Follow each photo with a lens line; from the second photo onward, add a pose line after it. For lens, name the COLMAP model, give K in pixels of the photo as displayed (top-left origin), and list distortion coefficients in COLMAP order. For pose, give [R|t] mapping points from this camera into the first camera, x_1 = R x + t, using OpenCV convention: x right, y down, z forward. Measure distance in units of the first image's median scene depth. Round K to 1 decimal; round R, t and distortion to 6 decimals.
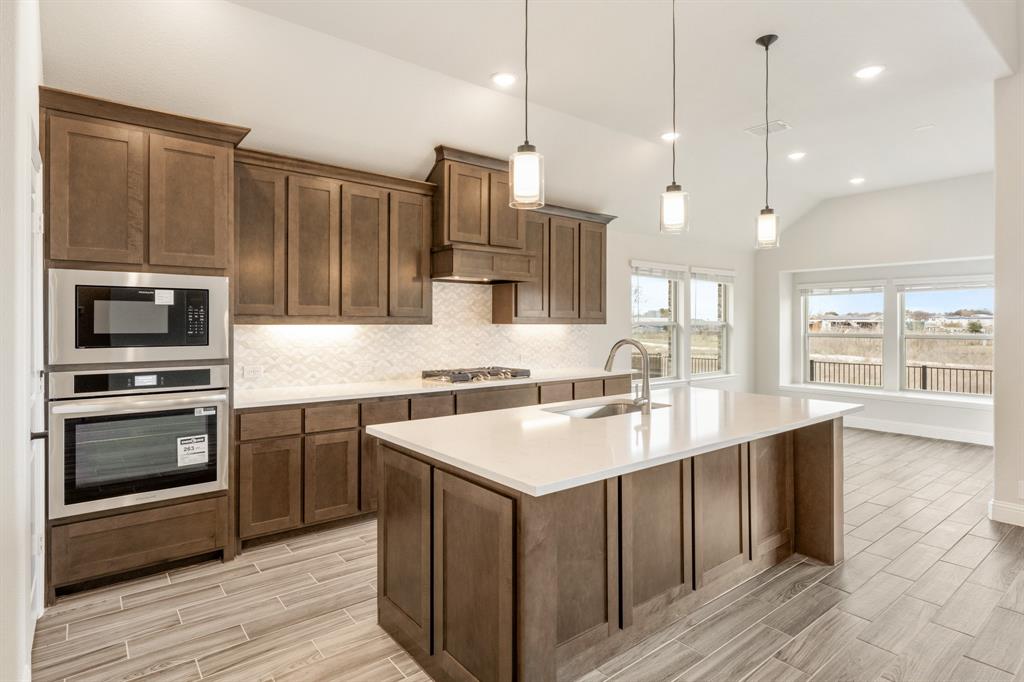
lens RADIAL K [[516.2, 0, 500.3], [0, 516.2, 324.4], [0, 0, 1]] dist [0.000539, -0.000297]
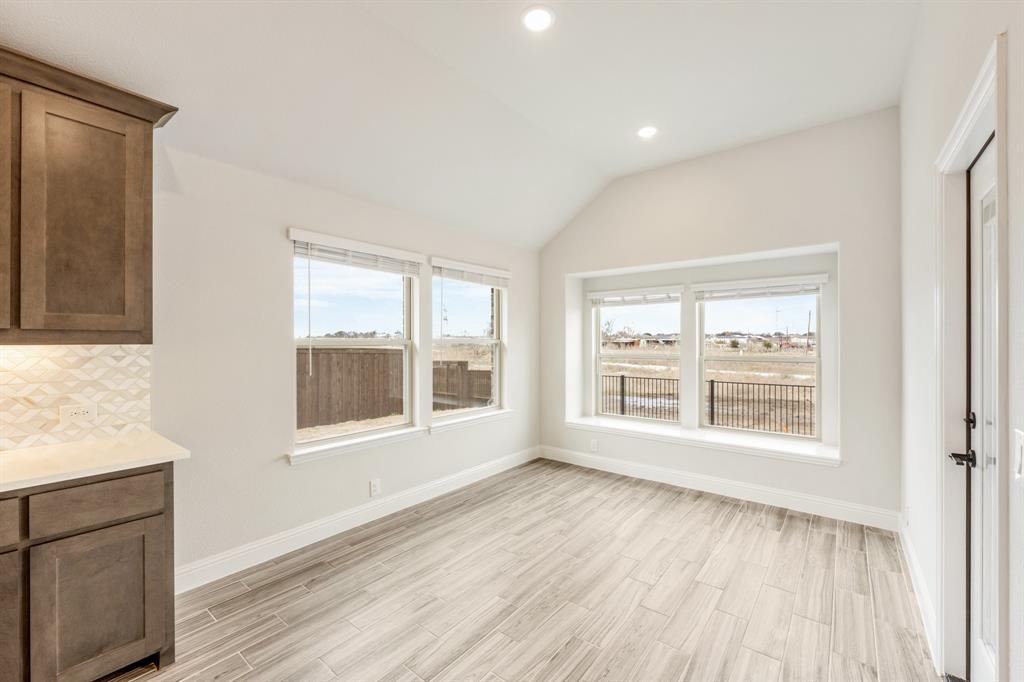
lens RADIAL K [[420.4, 0, 515.6], [0, 420.4, 342.3], [0, 0, 1]] dist [-0.001167, -0.000120]
pose [[0.964804, -0.002576, 0.262957, 0.580666], [0.002770, 0.999996, -0.000366, -0.001501], [-0.262955, 0.001082, 0.964807, 0.786583]]
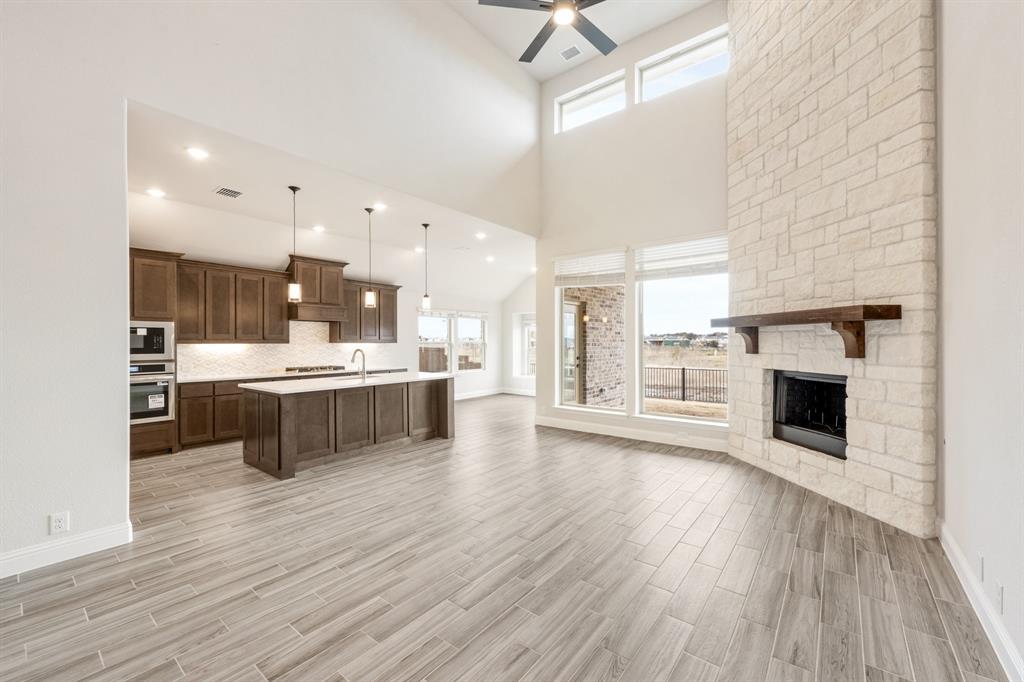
lens RADIAL K [[399.9, 0, 485.4], [0, 399.9, 343.1], [0, 0, 1]] dist [-0.001809, -0.000101]
pose [[0.980555, -0.003561, 0.196211, 0.328002], [0.003454, 0.999994, 0.000891, -0.000027], [-0.196213, -0.000196, 0.980561, -0.694581]]
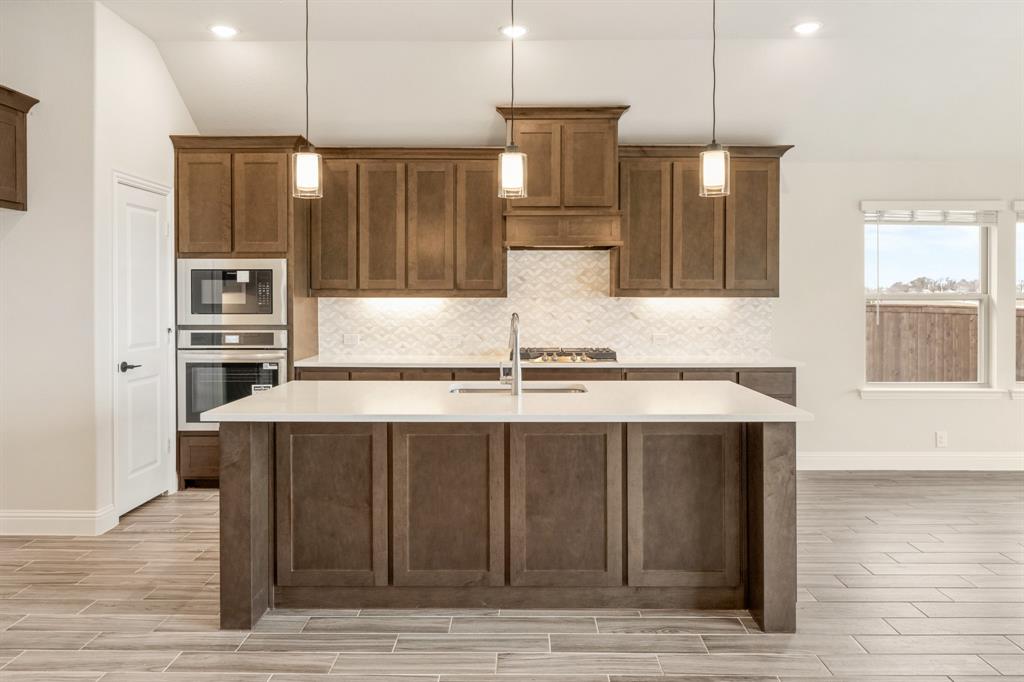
lens RADIAL K [[696.6, 0, 515.0], [0, 696.6, 302.1], [0, 0, 1]] dist [-0.004102, 0.000541]
pose [[0.792208, 0.004089, -0.610237, 0.706093], [-0.000859, 0.999984, 0.005585, 0.001417], [0.610250, -0.003901, 0.792199, 0.014189]]
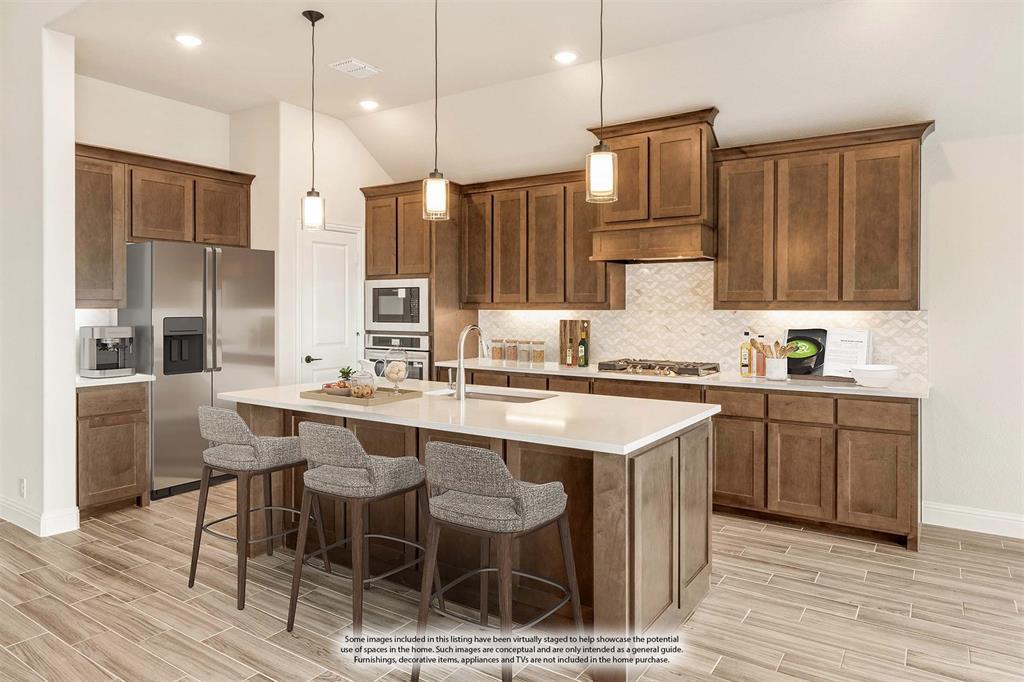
lens RADIAL K [[624.5, 0, 510.9], [0, 624.5, 311.2], [0, 0, 1]] dist [-0.004184, -0.000348]
pose [[0.340812, 0.003980, -0.940123, 0.988599], [-0.002782, 0.999991, 0.003224, -0.001020], [0.940127, 0.001517, 0.340820, 0.464971]]
